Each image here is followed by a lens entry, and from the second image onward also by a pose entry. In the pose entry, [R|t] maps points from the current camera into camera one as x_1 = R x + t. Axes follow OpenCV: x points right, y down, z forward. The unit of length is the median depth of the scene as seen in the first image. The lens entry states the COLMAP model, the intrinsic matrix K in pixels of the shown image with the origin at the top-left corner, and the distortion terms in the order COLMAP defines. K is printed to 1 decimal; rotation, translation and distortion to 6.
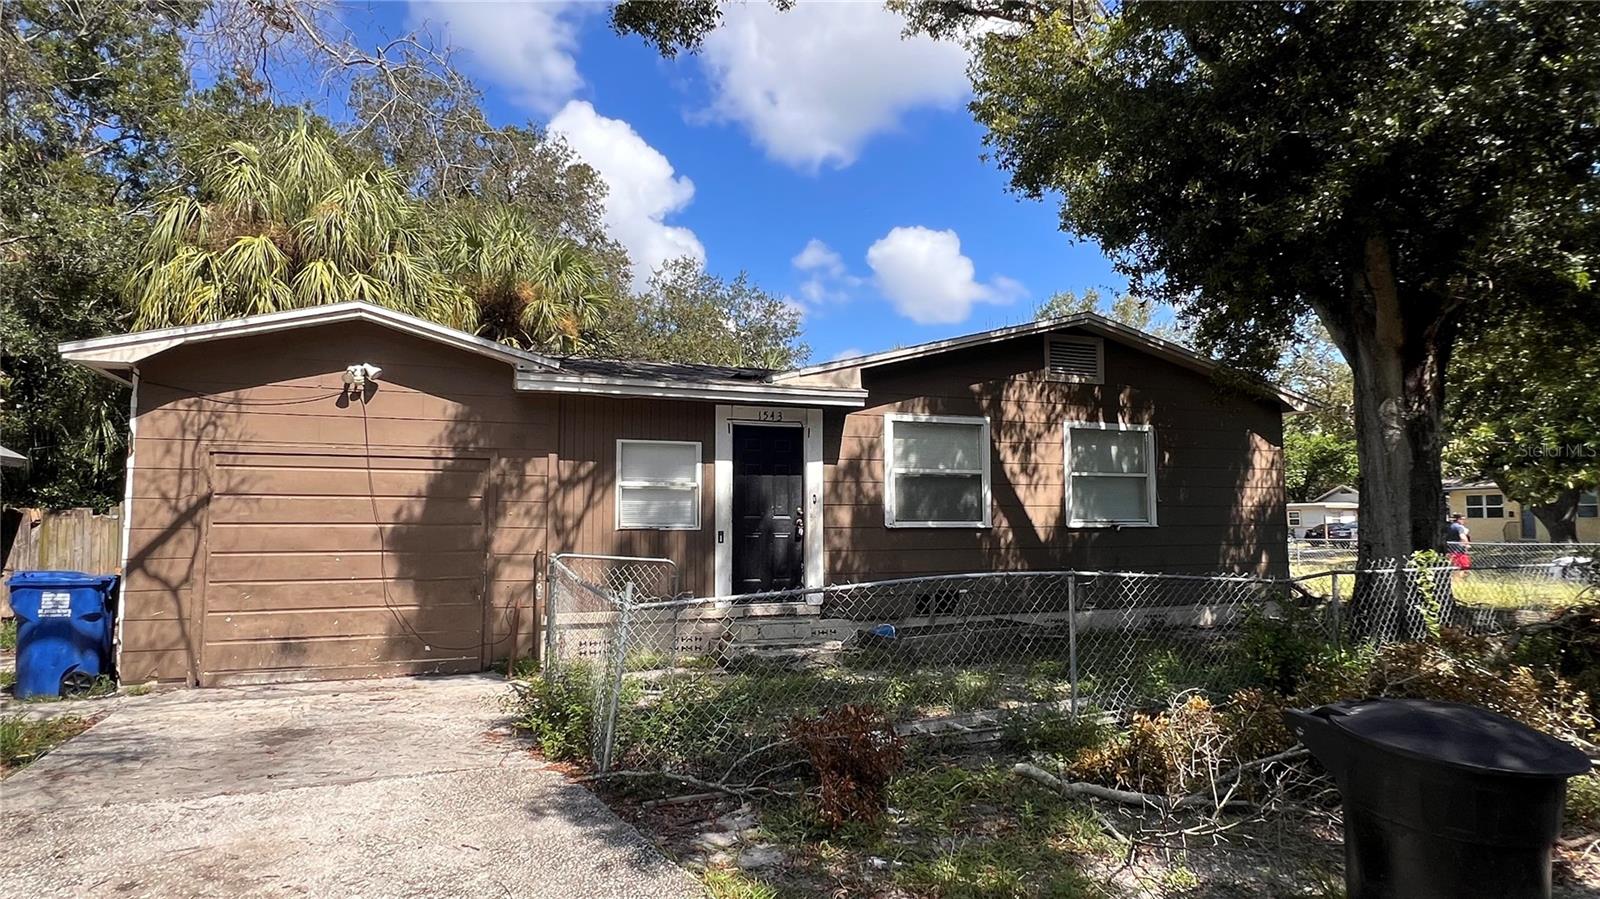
lens RADIAL K [[951.5, 0, 805.5], [0, 951.5, 445.1], [0, 0, 1]] dist [0.000923, 0.002976]
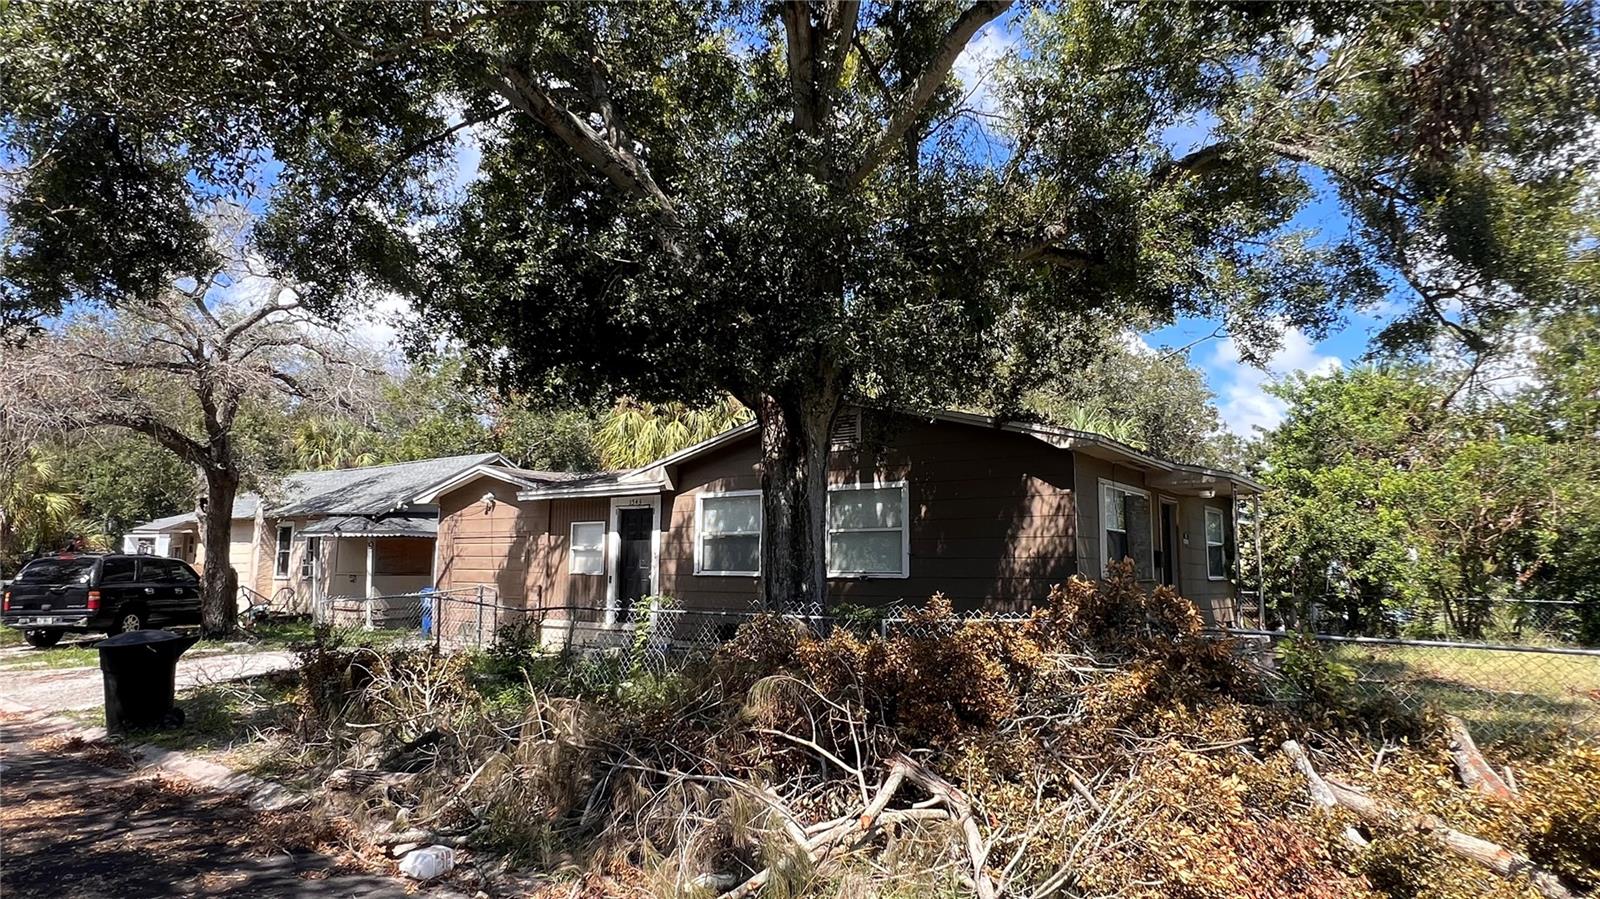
lens RADIAL K [[951.5, 0, 794.5], [0, 951.5, 445.8], [0, 0, 1]] dist [0.000923, 0.002976]
pose [[0.512629, -0.107278, -0.851882, 1.783944], [0.059493, 0.994217, -0.089402, 0.040183], [0.856547, -0.004851, 0.516047, 0.523296]]
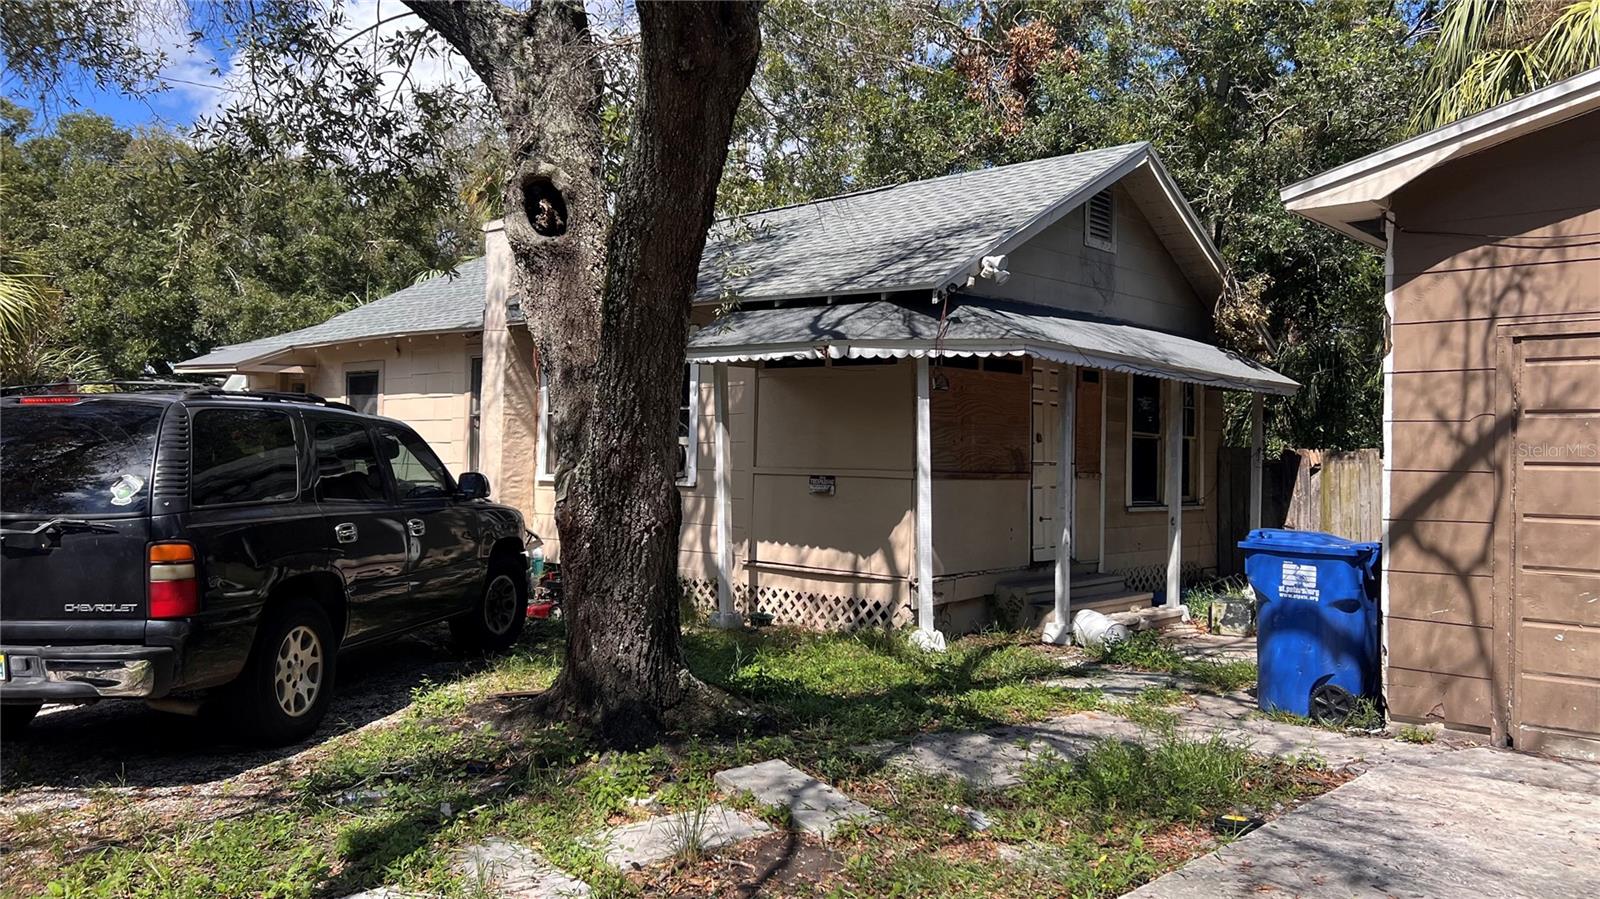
lens RADIAL K [[1204.9, 0, 807.8], [0, 1204.9, 440.9], [0, 0, 1]] dist [0.027670, -0.016632]
pose [[0.439916, -0.009786, -0.897986, -0.163009], [0.051654, 0.998561, 0.014422, 0.036391], [0.896552, -0.052729, 0.439788, 0.304412]]
